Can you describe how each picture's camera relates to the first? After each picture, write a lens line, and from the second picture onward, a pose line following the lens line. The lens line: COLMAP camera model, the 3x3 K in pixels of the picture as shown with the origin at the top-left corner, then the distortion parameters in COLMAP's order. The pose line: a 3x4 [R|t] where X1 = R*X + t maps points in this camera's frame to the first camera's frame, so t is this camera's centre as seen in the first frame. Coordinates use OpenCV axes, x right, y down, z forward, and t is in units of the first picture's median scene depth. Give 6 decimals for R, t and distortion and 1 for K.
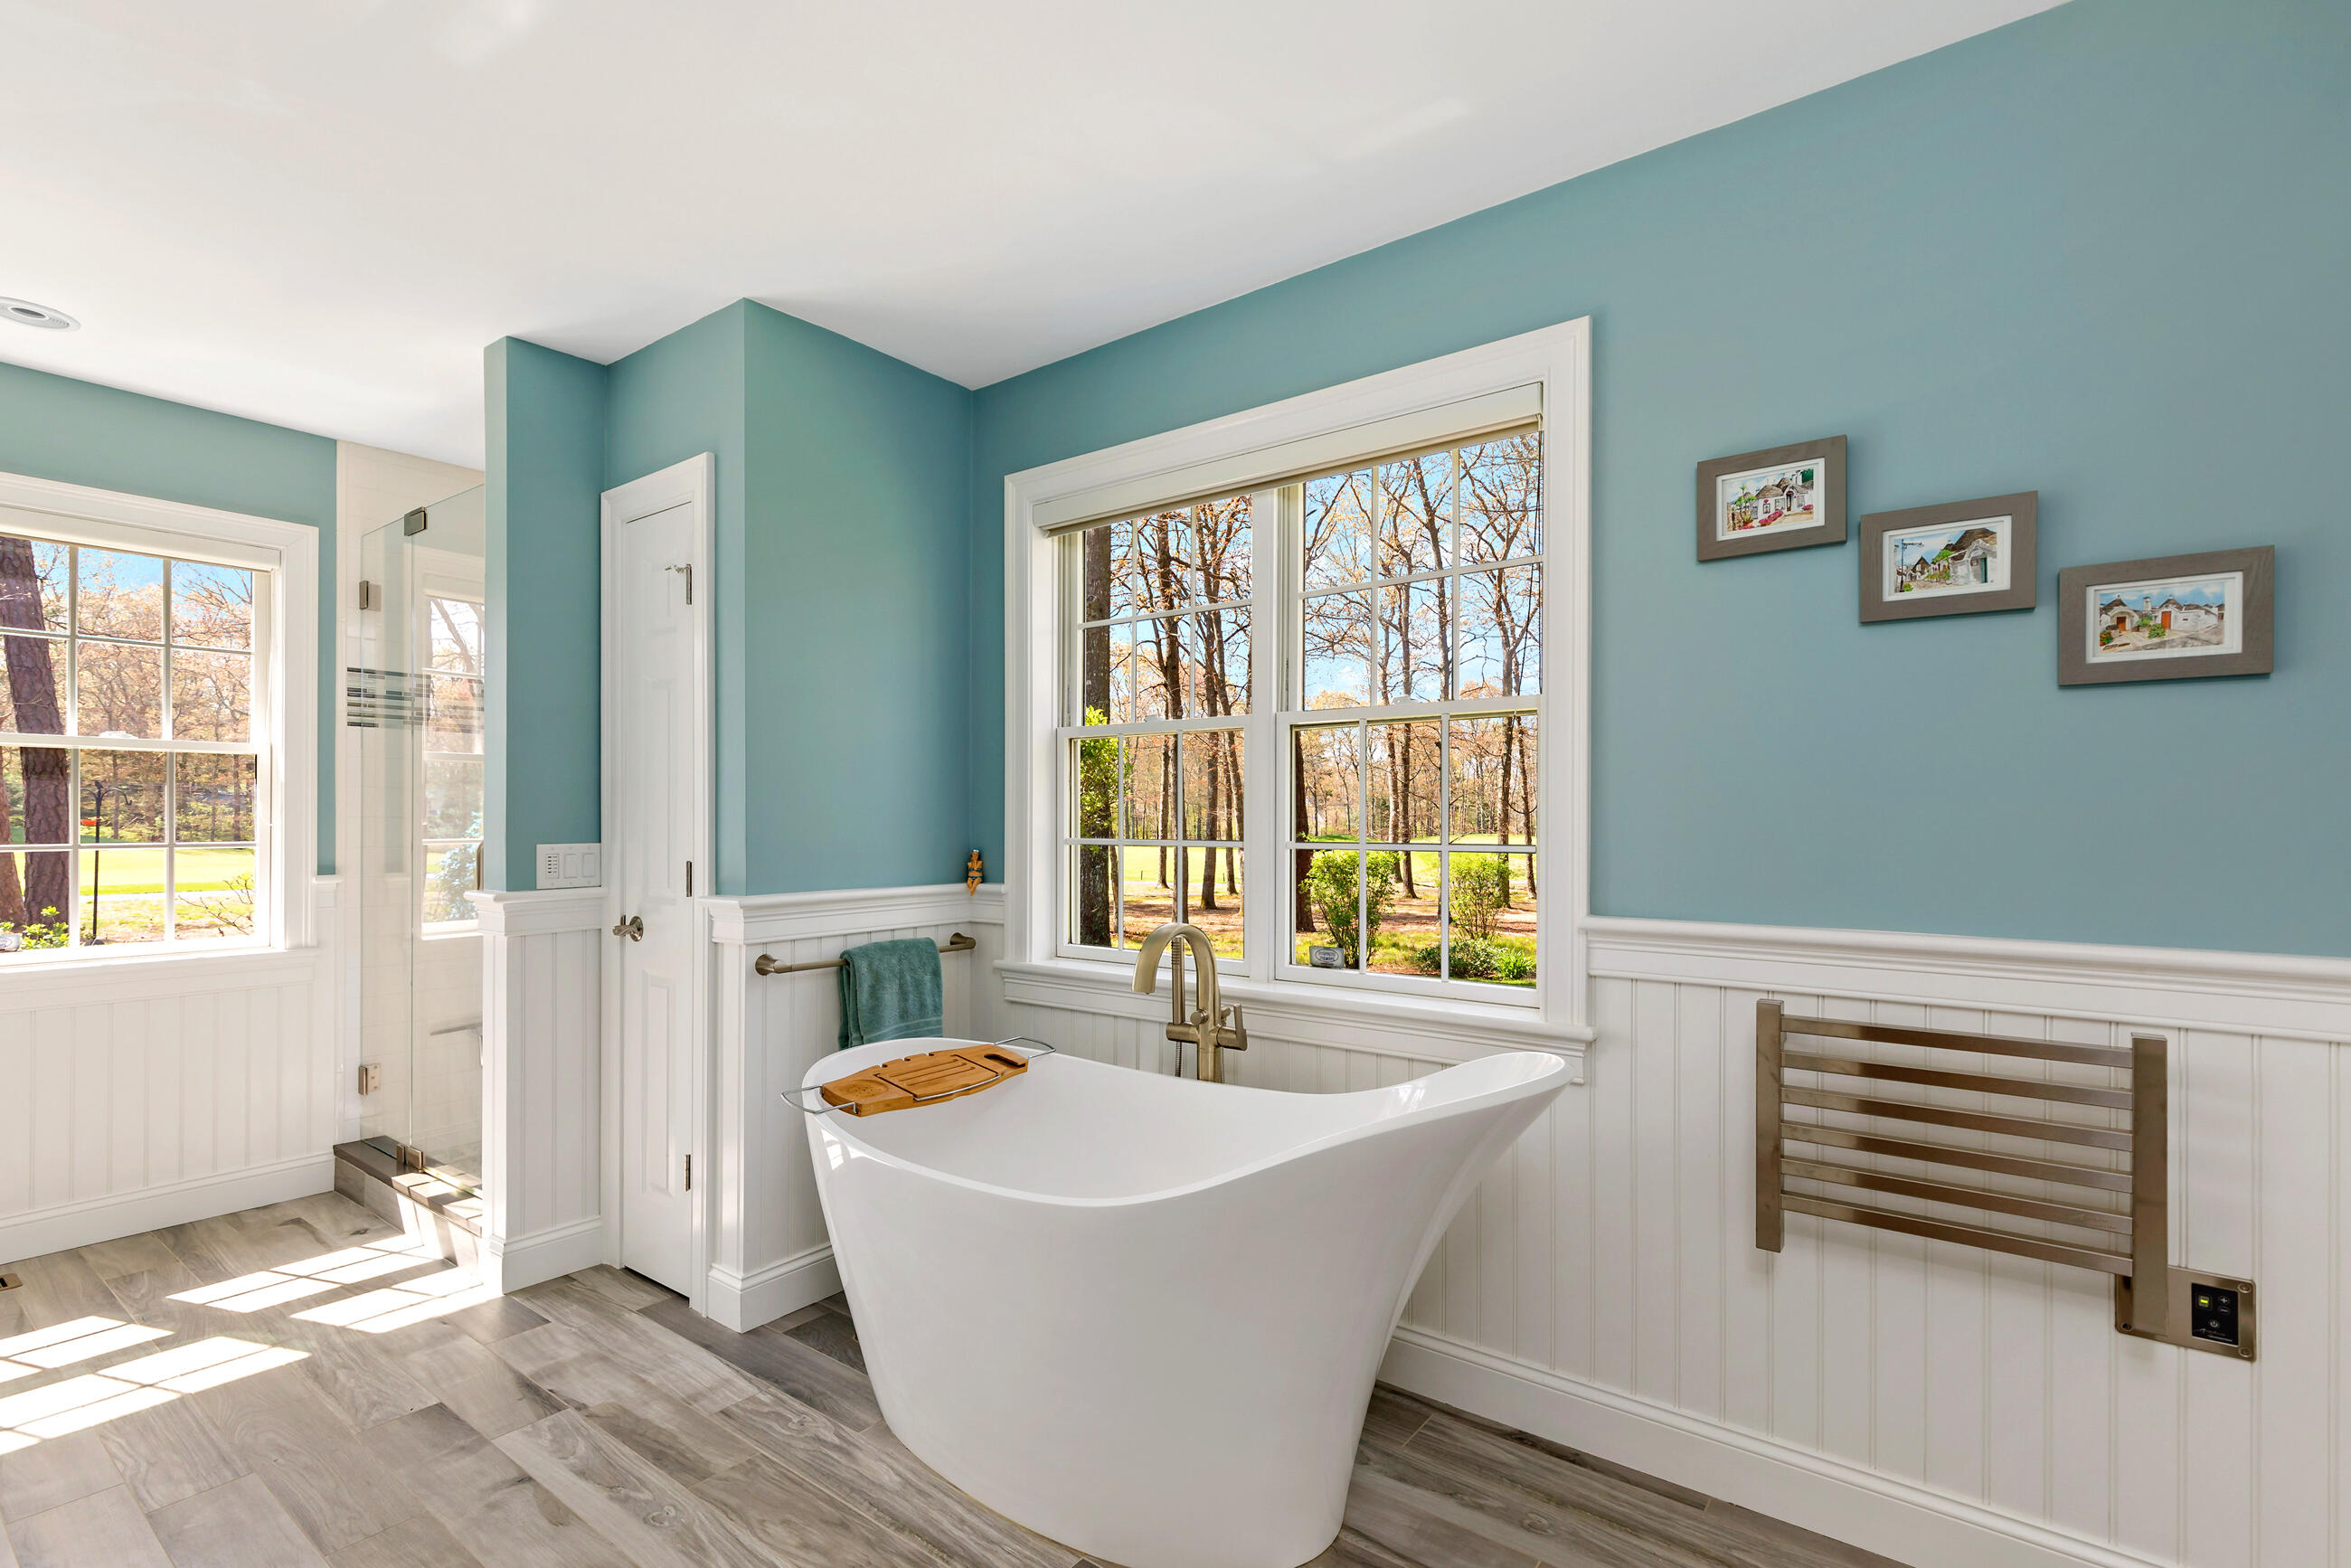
lens RADIAL K [[1075.9, 0, 1197.3], [0, 1075.9, 817.2], [0, 0, 1]] dist [0.002036, -0.000058]
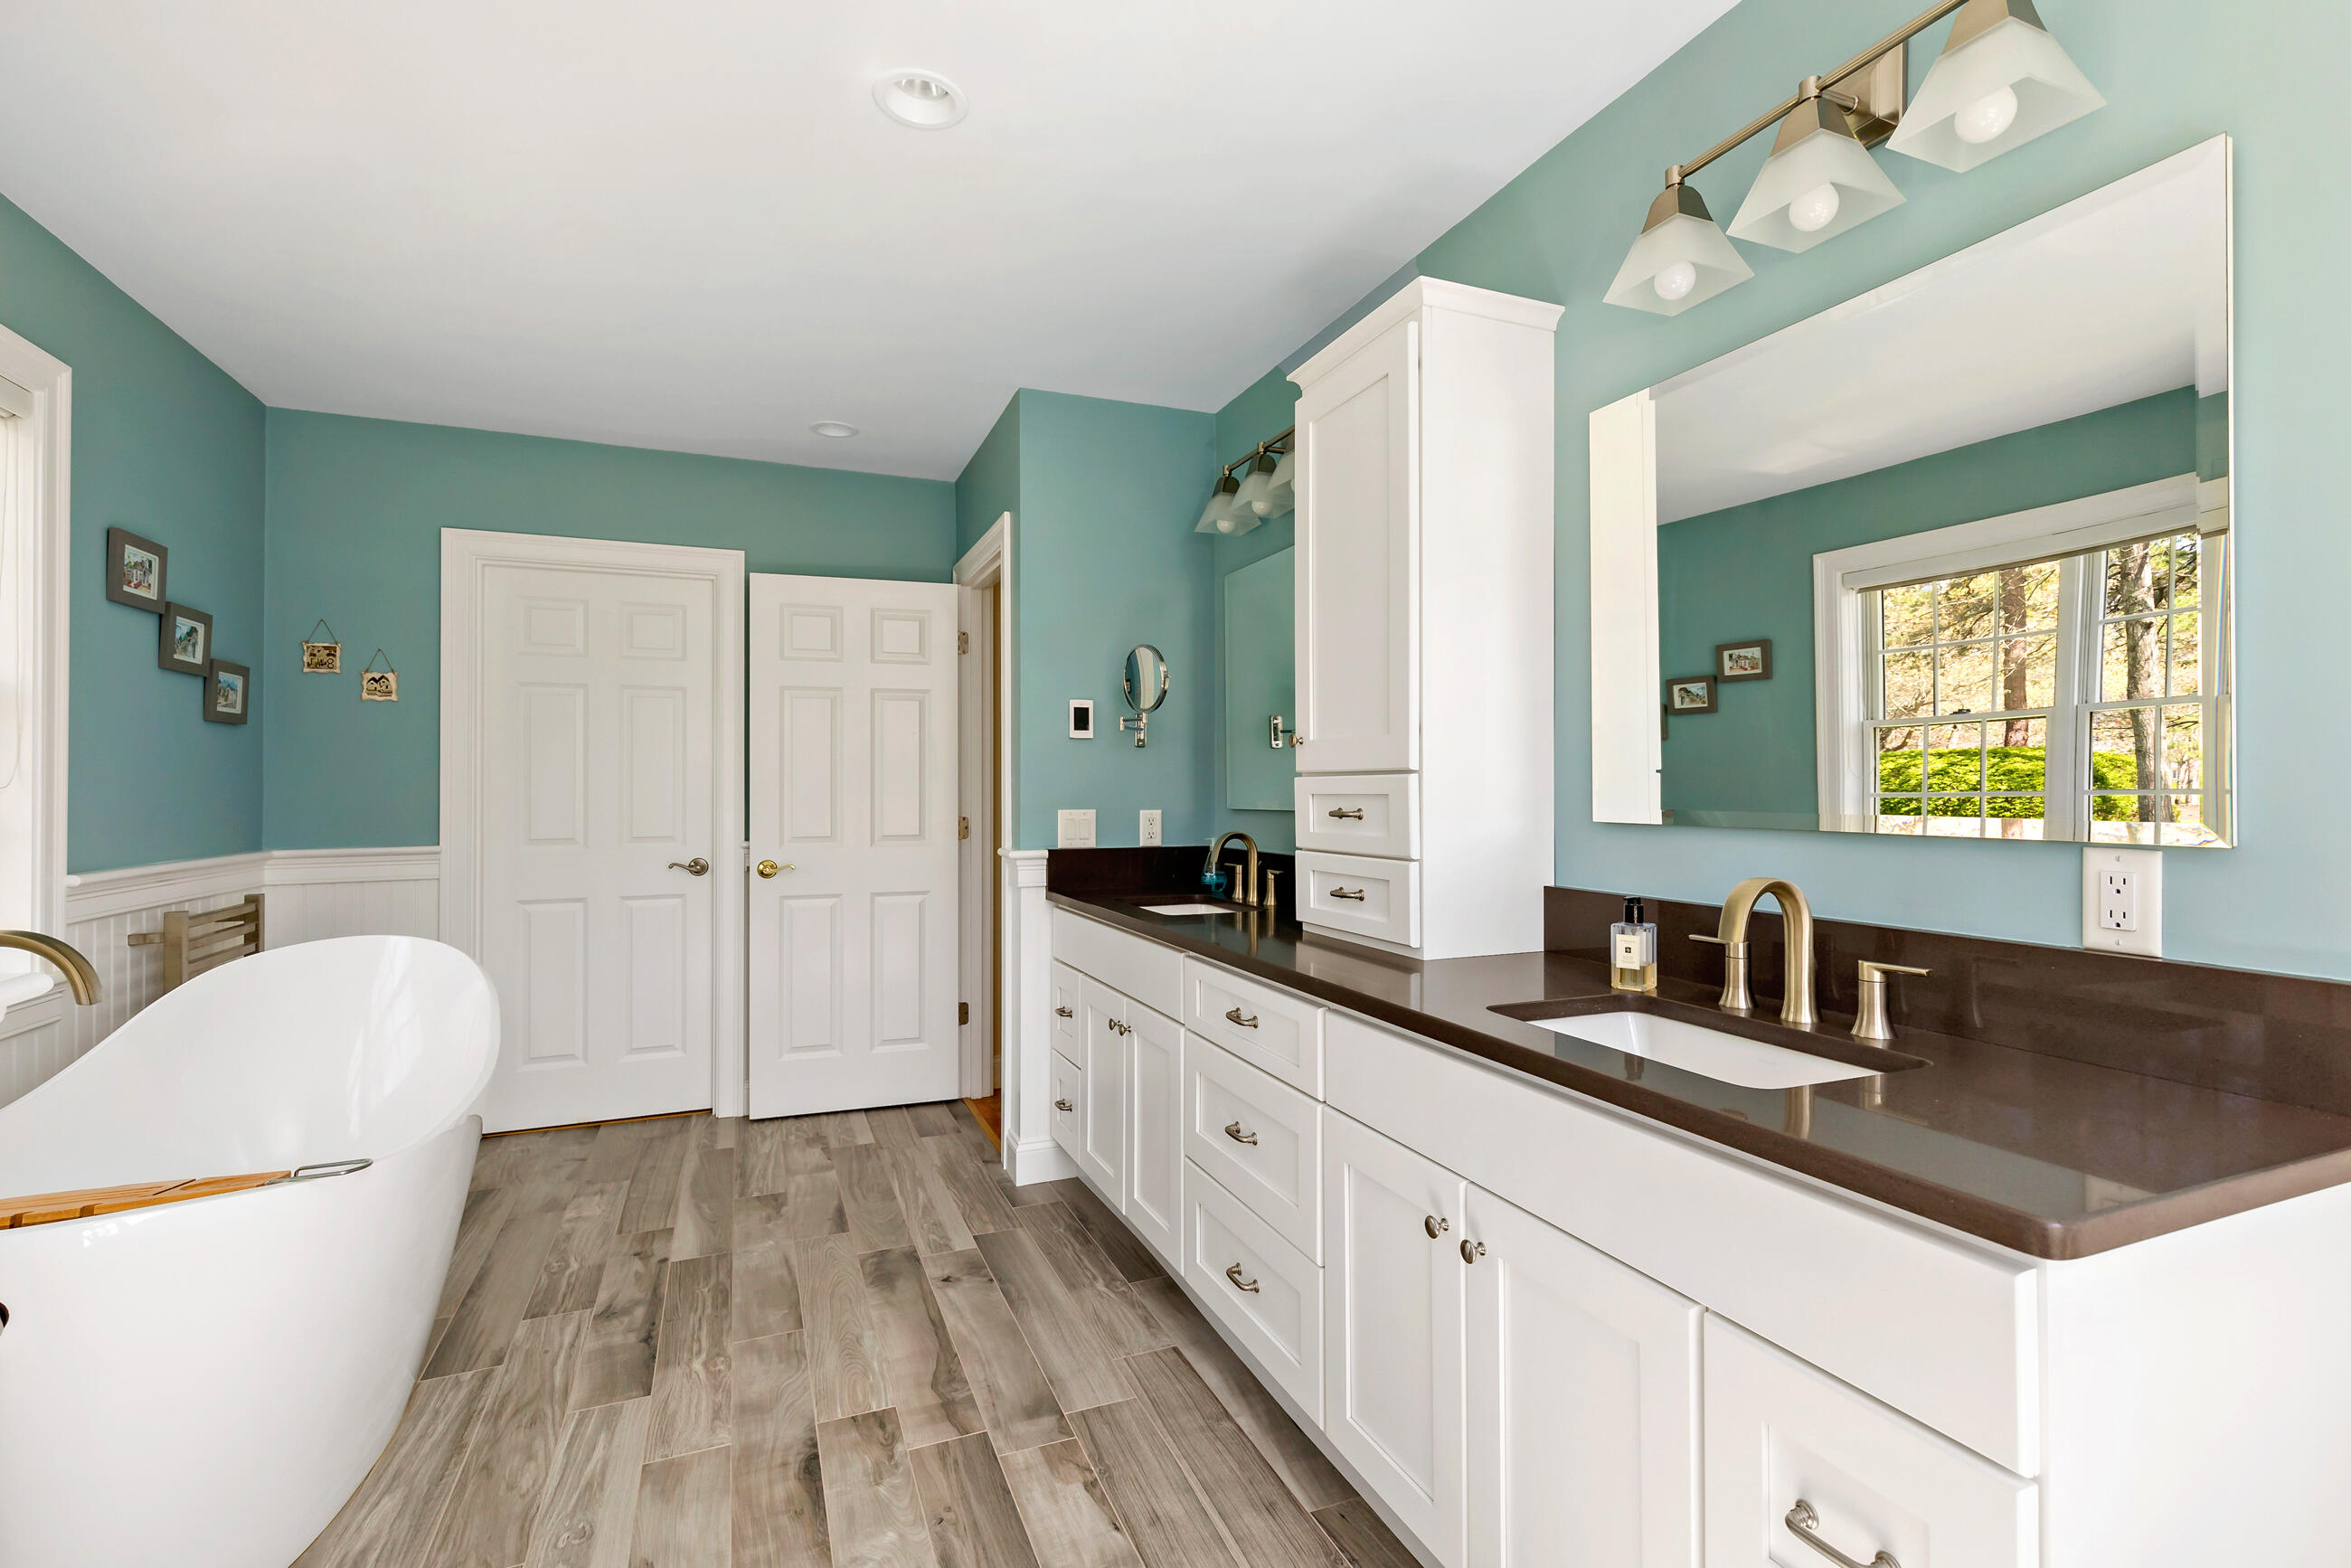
lens RADIAL K [[1075.9, 0, 1183.0], [0, 1075.9, 784.6], [0, 0, 1]] dist [0.002036, -0.000058]
pose [[-0.855692, 0.006148, 0.517450, -1.130180], [0.006379, 0.999979, -0.001332, 0.003202], [-0.517447, 0.002161, -0.855713, 1.202032]]
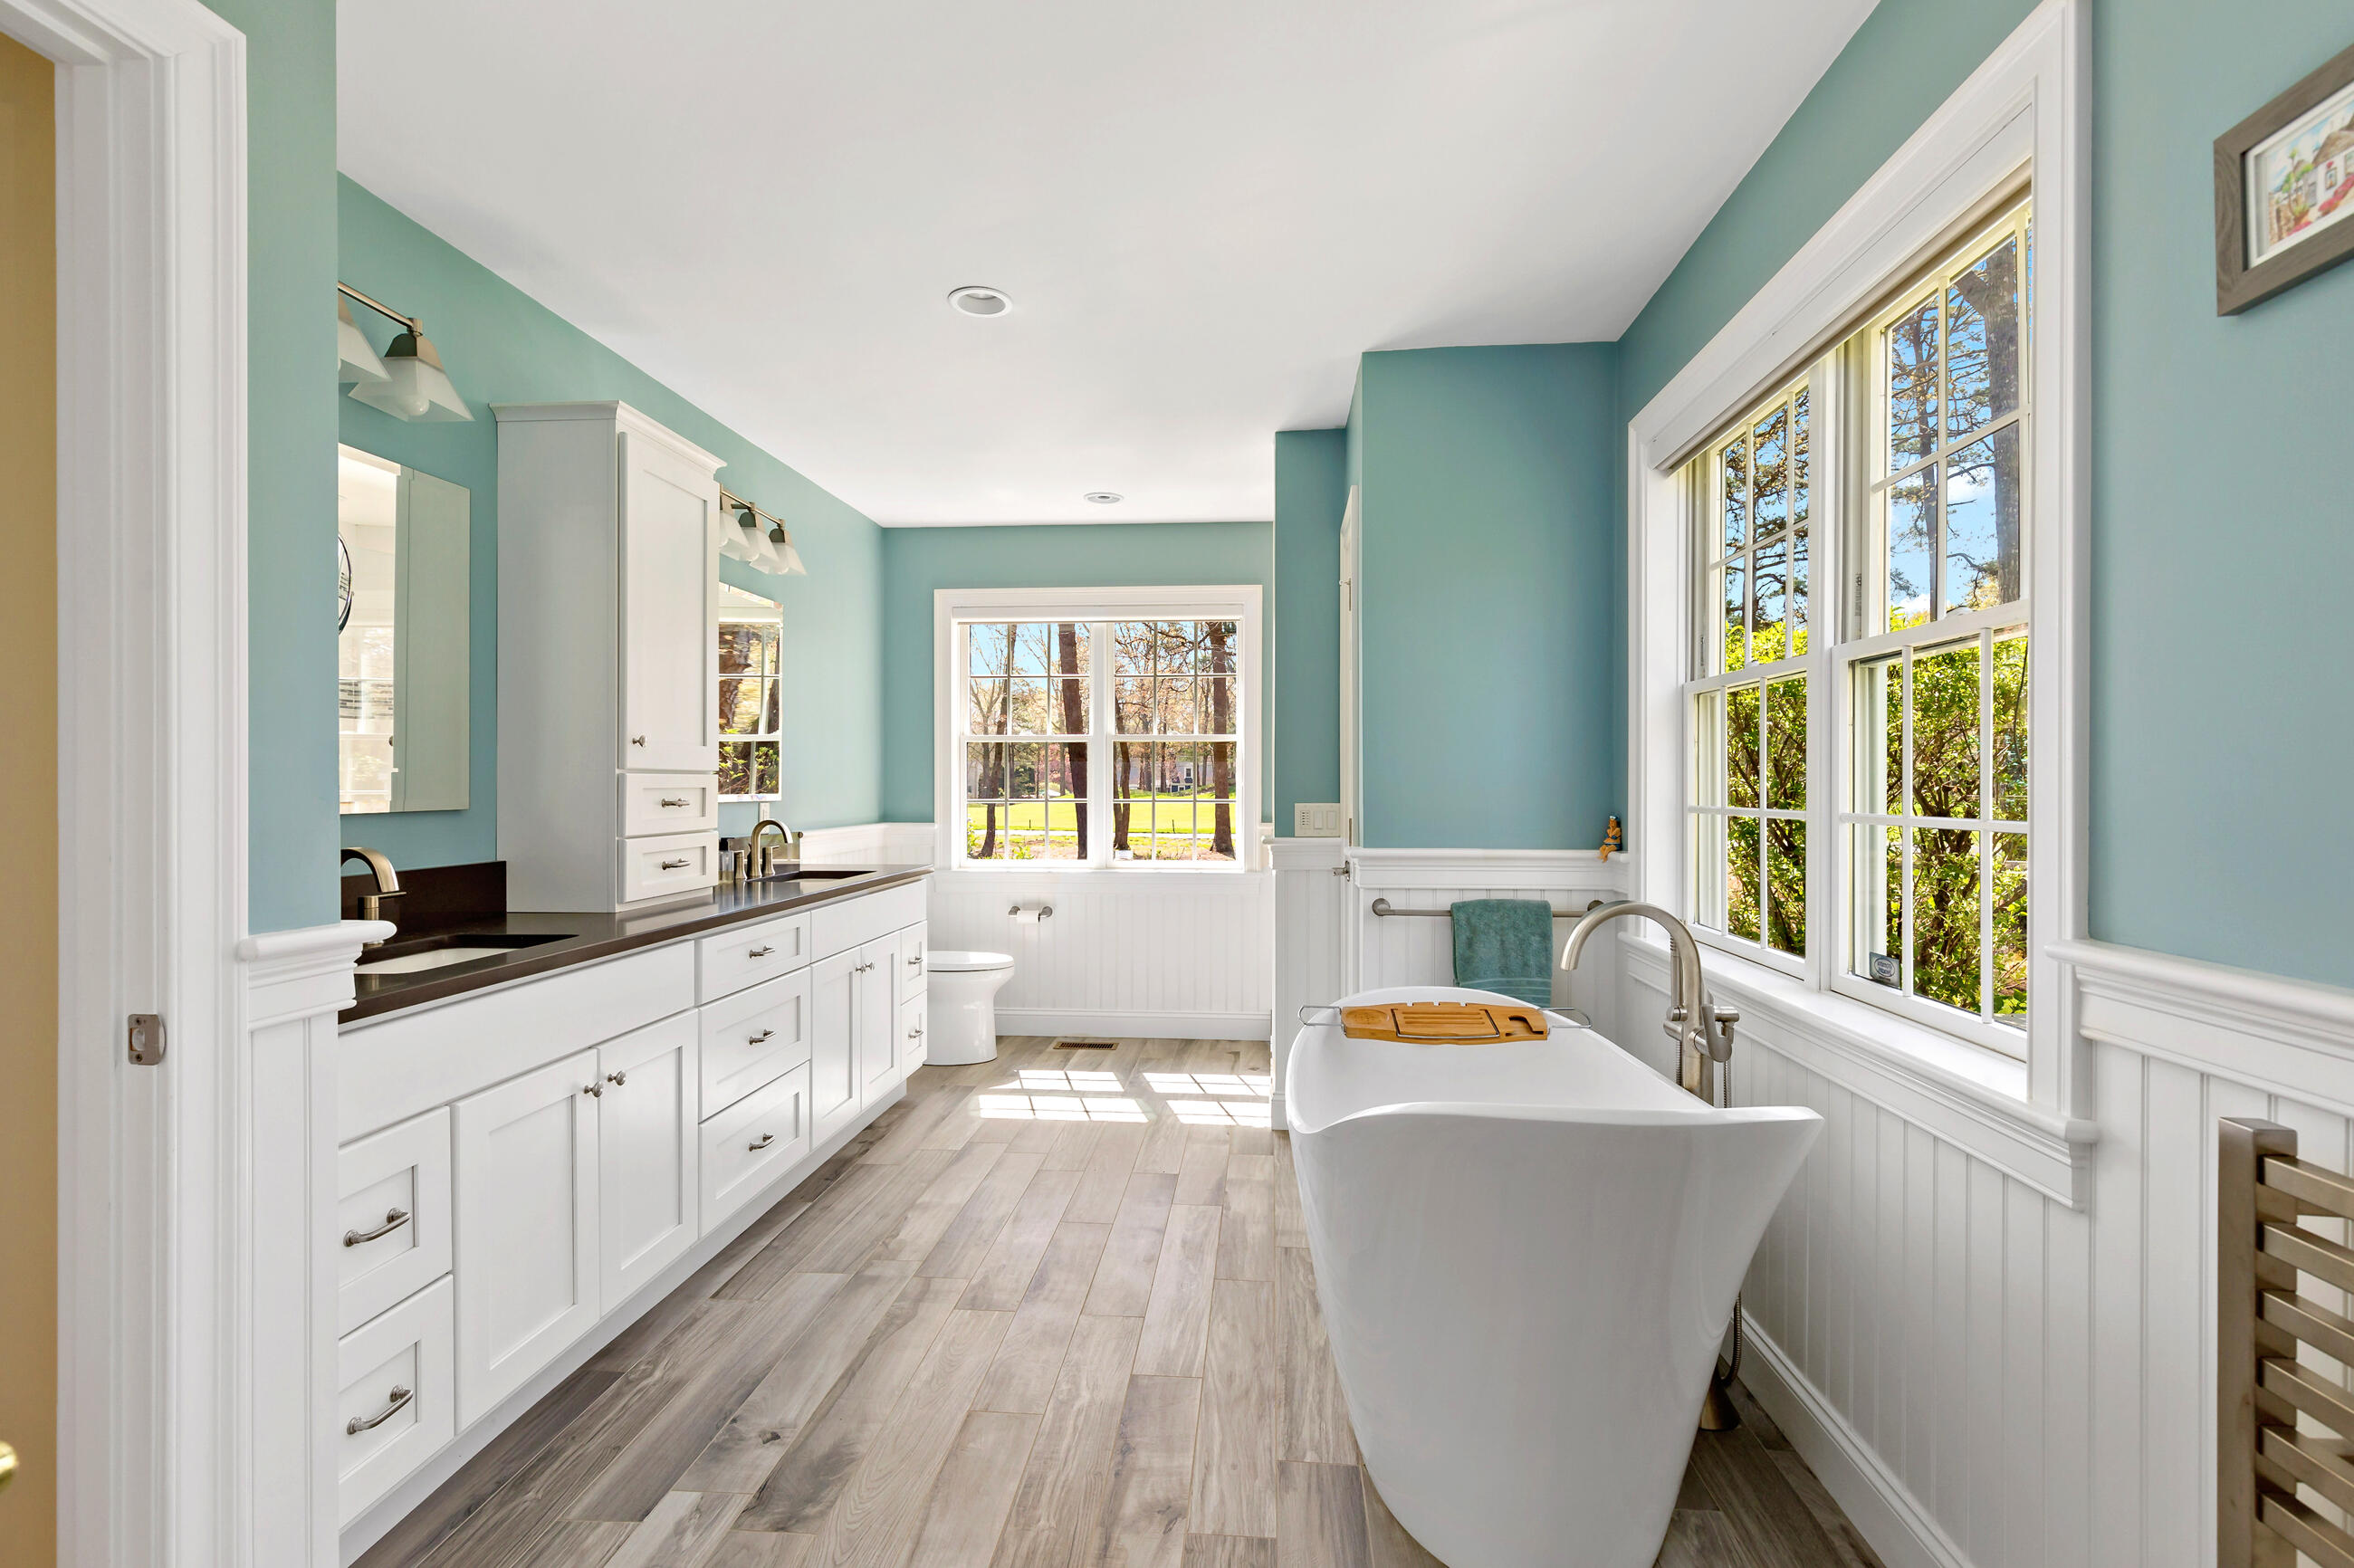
lens RADIAL K [[1077.2, 0, 1176.9], [0, 1077.2, 779.8], [0, 0, 1]] dist [0.002036, -0.000058]
pose [[0.519761, -0.003321, -0.854305, 0.542230], [0.000508, 0.999993, -0.003578, 0.001242], [0.854311, 0.001425, 0.519759, 0.208693]]
